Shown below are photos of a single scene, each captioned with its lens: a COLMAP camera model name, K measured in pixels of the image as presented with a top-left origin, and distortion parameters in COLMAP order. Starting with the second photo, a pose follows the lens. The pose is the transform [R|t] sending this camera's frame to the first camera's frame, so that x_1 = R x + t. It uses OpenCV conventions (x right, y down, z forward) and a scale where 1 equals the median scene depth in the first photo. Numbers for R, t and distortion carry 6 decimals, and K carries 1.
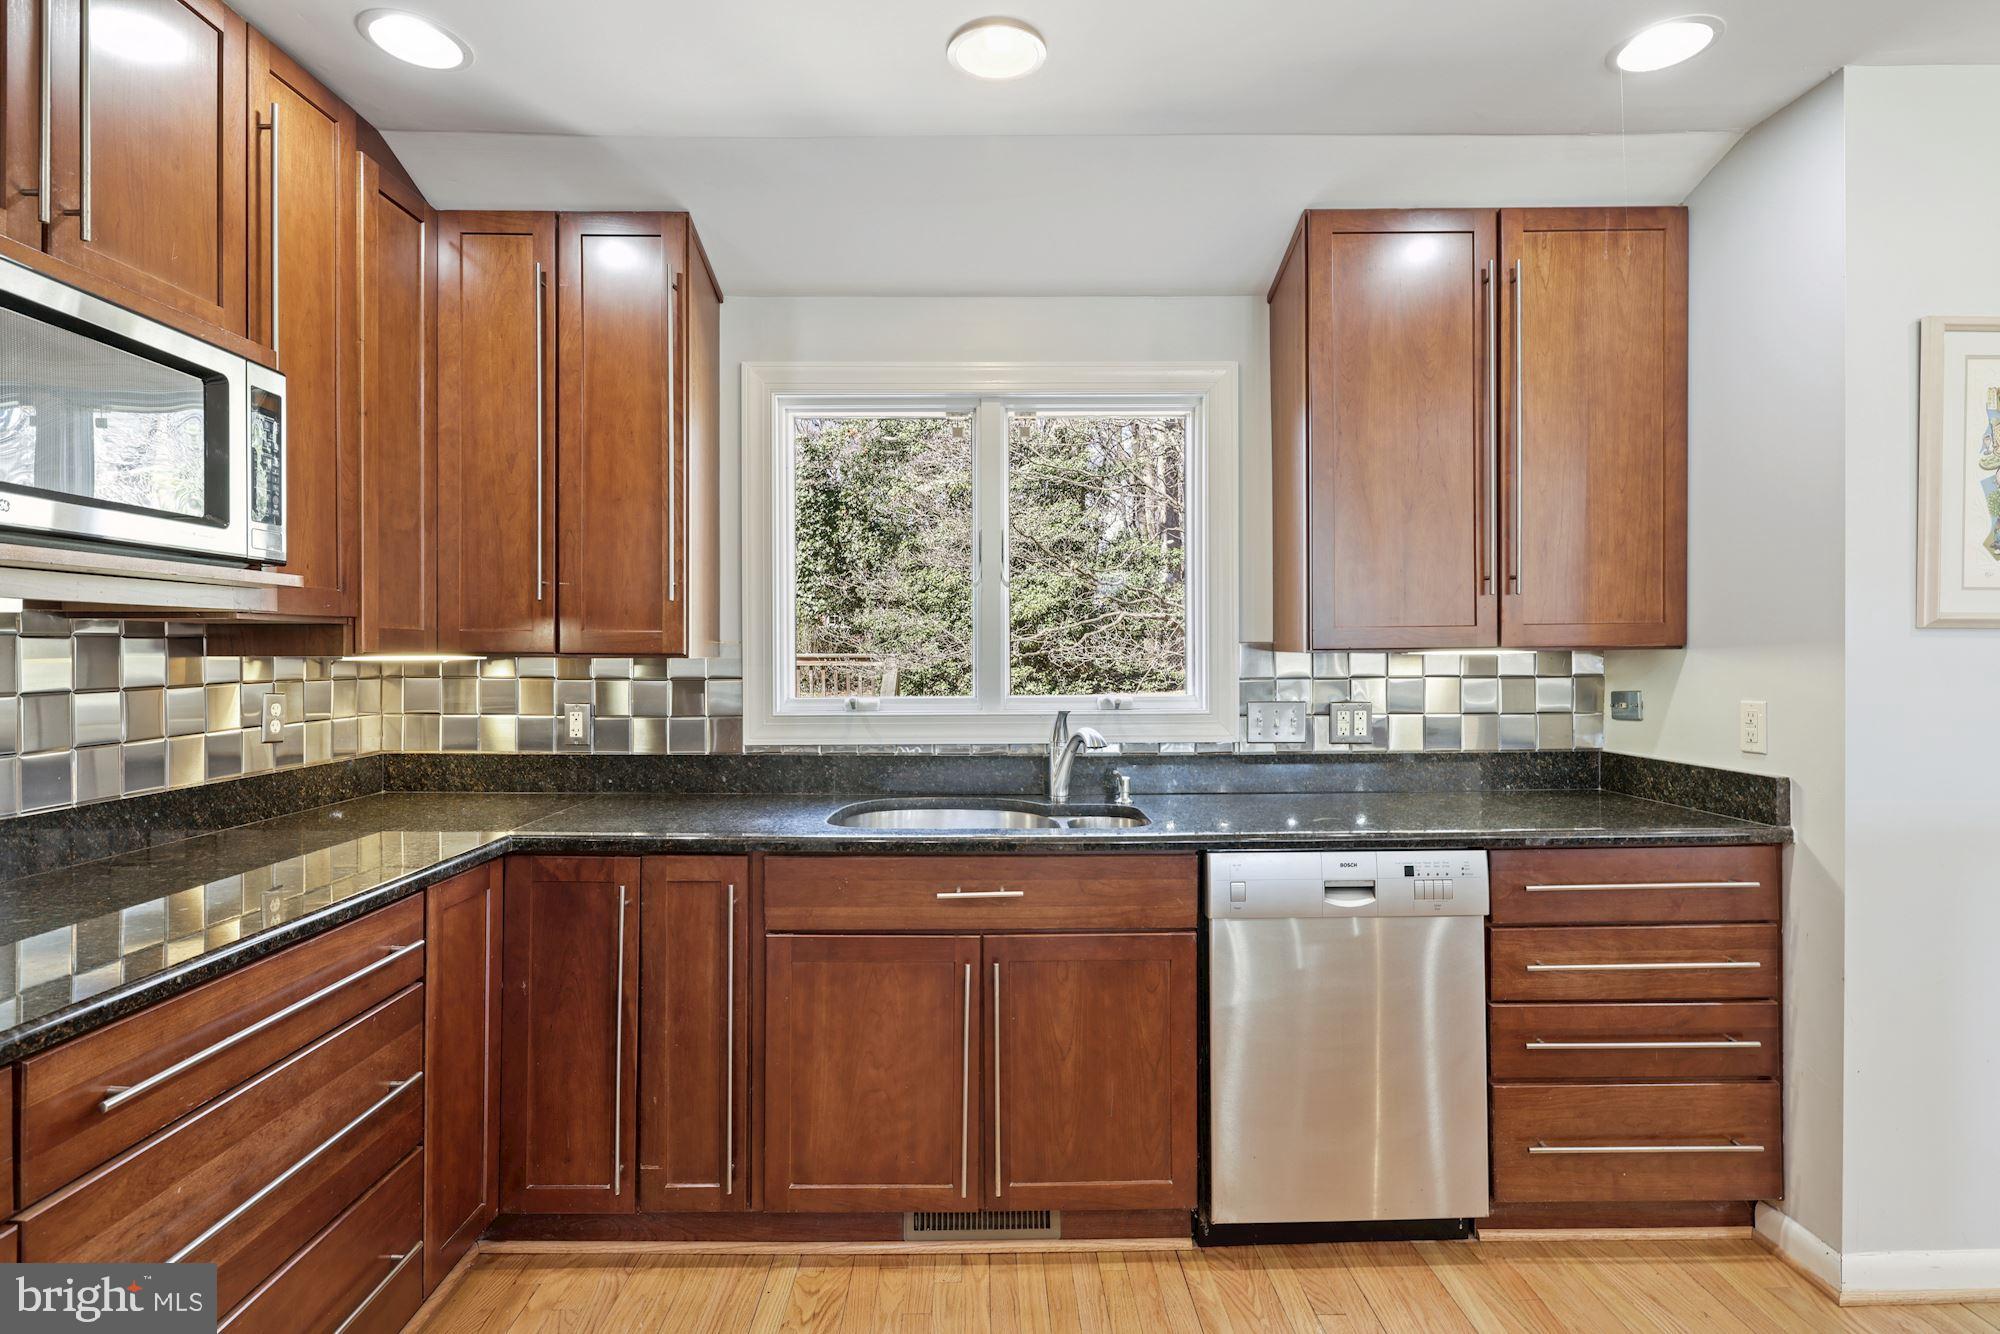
lens RADIAL K [[1021.3, 0, 988.7], [0, 1021.3, 658.2], [0, 0, 1]] dist [-0.004022, 0.000921]
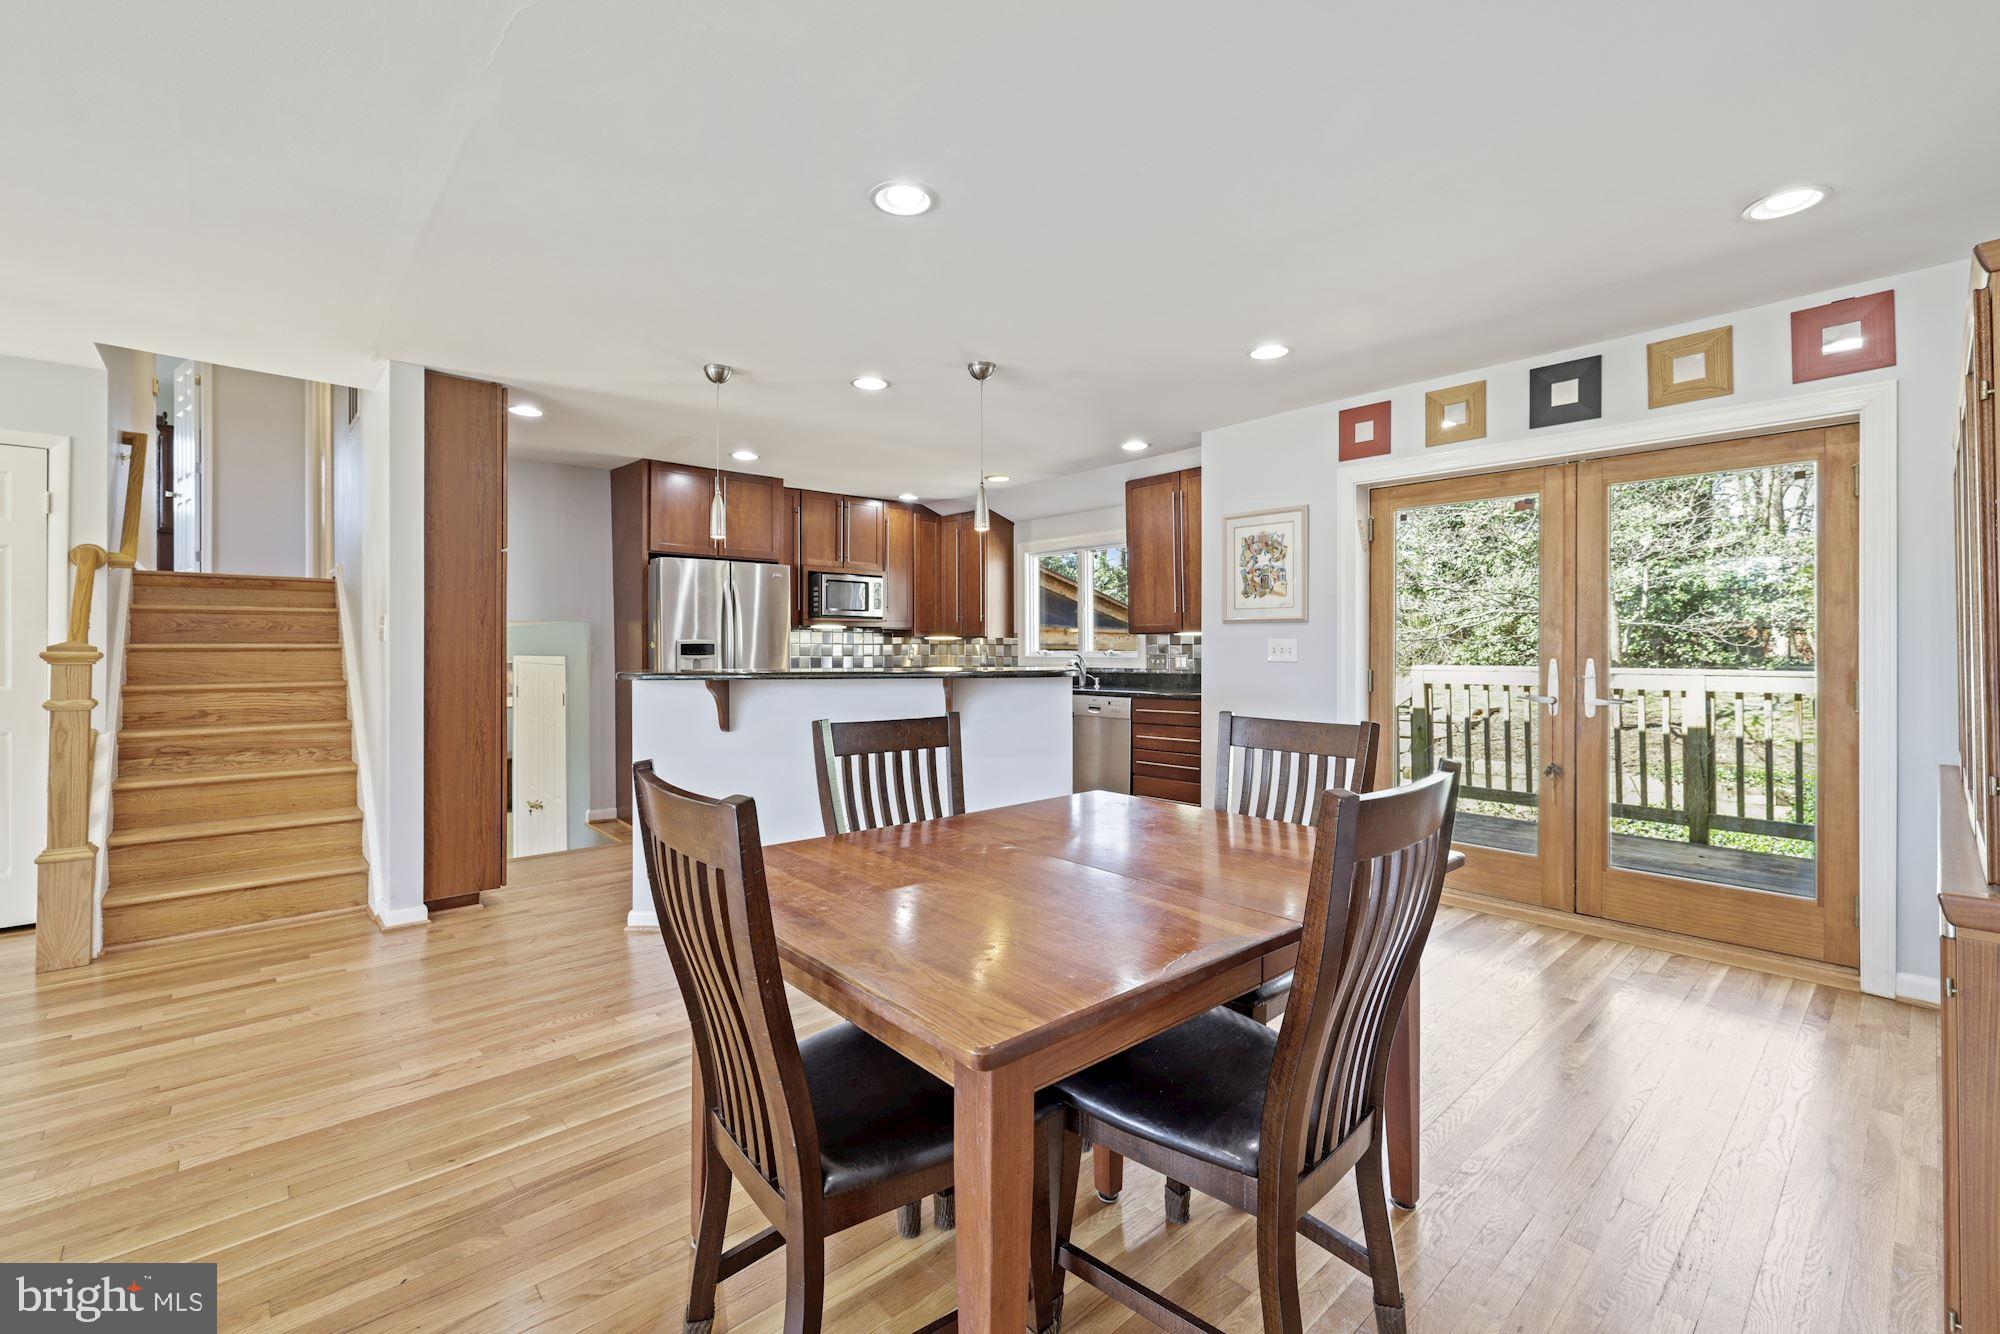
lens RADIAL K [[863.0, 0, 1001.5], [0, 863.0, 651.8], [0, 0, 1]] dist [0.000032, -0.000062]
pose [[0.671633, 0.004041, -0.740873, 2.078999], [-0.002960, 0.999992, 0.002770, 0.041311], [0.740878, 0.000333, 0.671640, -0.993513]]
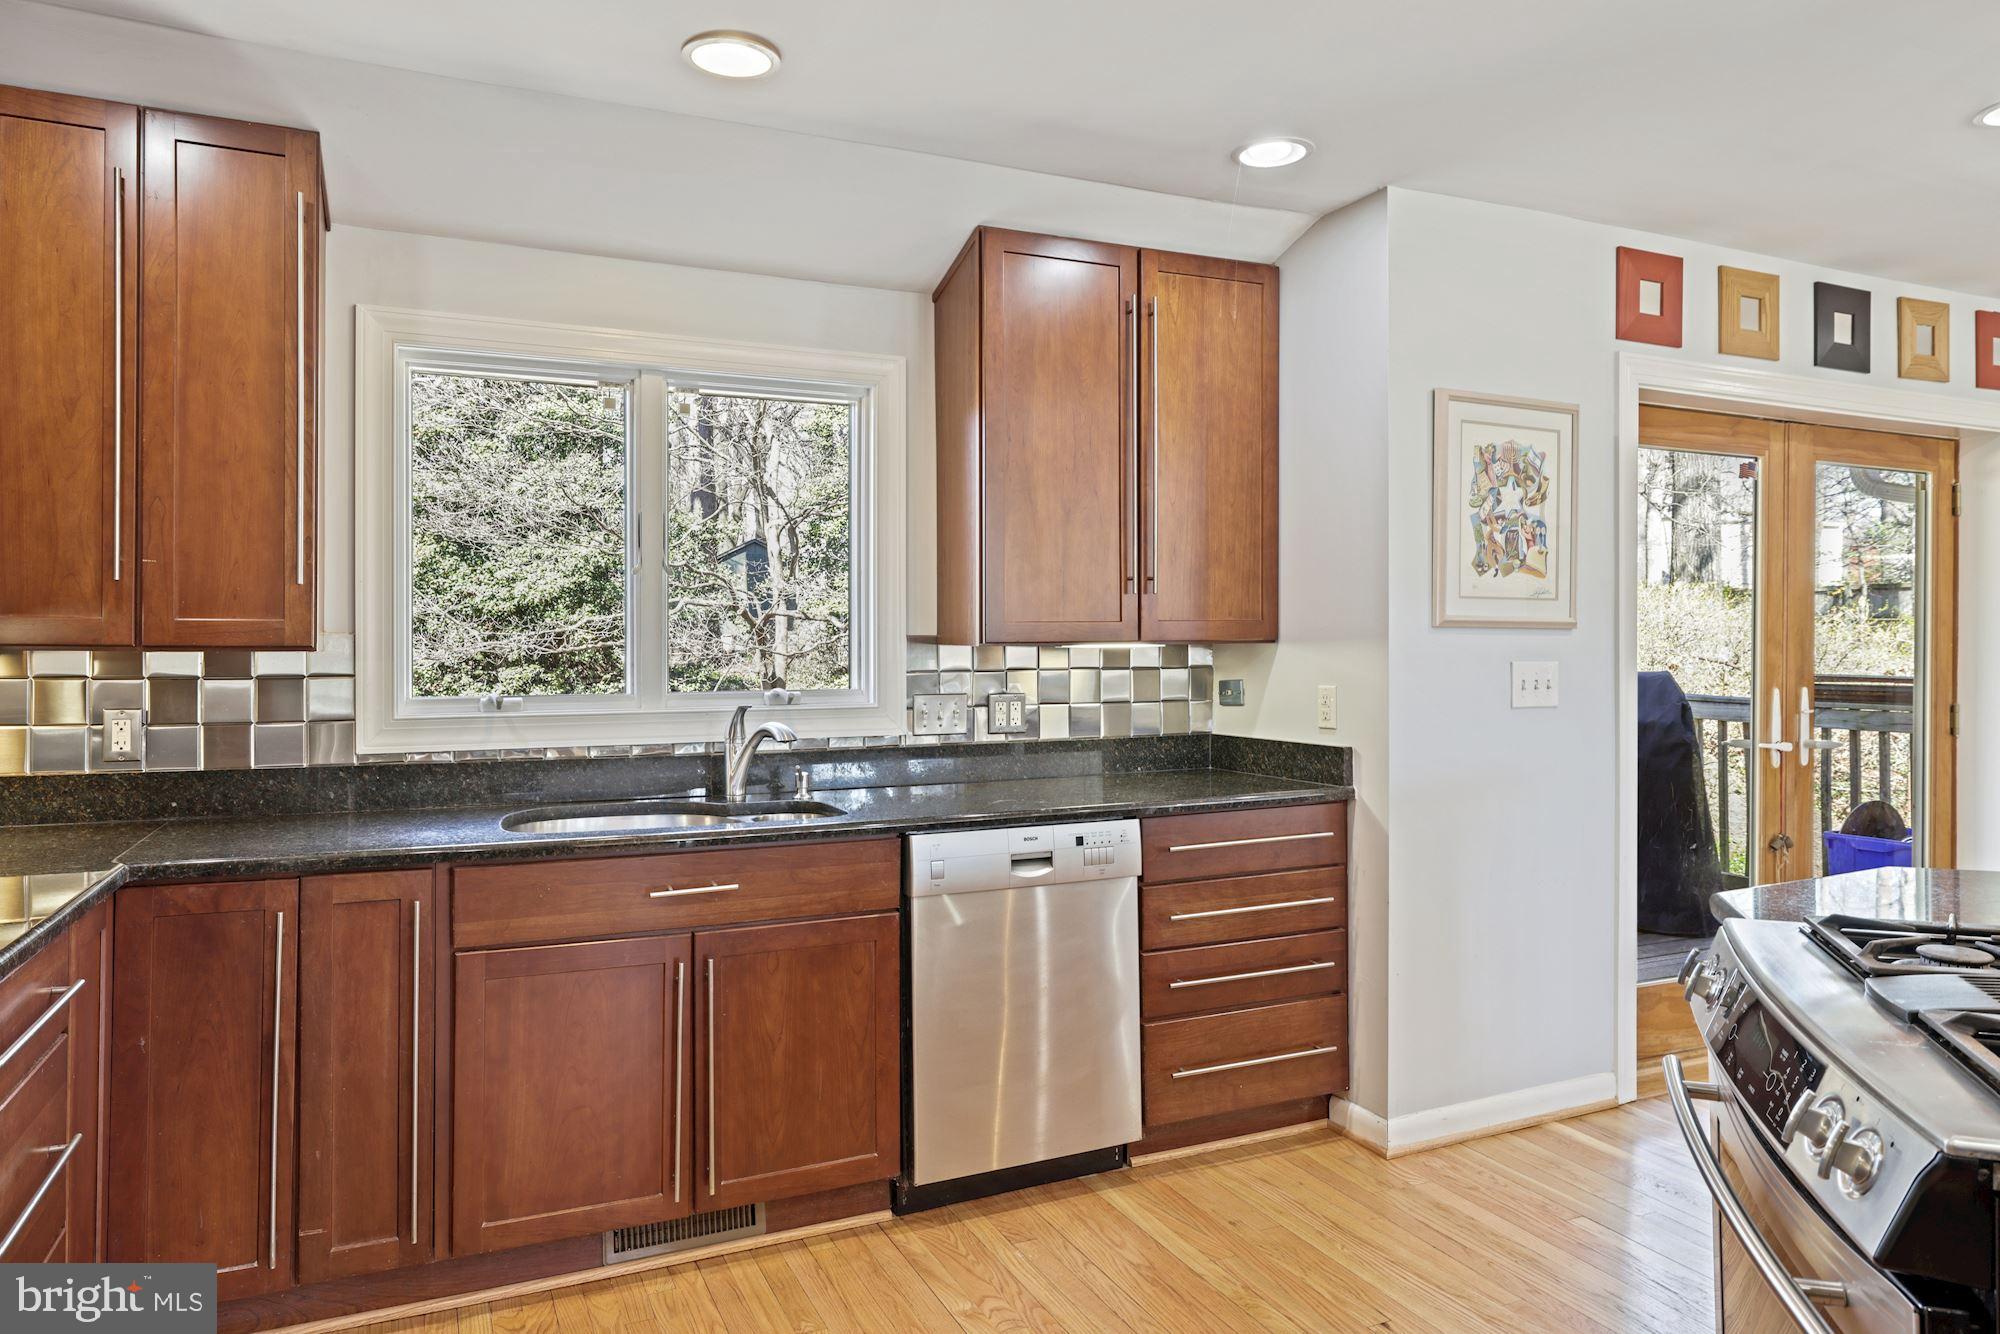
lens RADIAL K [[1275.7, 0, 1002.6], [0, 1275.7, 654.4], [0, 0, 1]] dist [-0.003499, -0.002092]
pose [[0.912401, -0.001815, 0.409293, -0.230904], [0.002071, 0.999998, -0.000182, 0.004100], [-0.409291, 0.001014, 0.912403, -0.235033]]
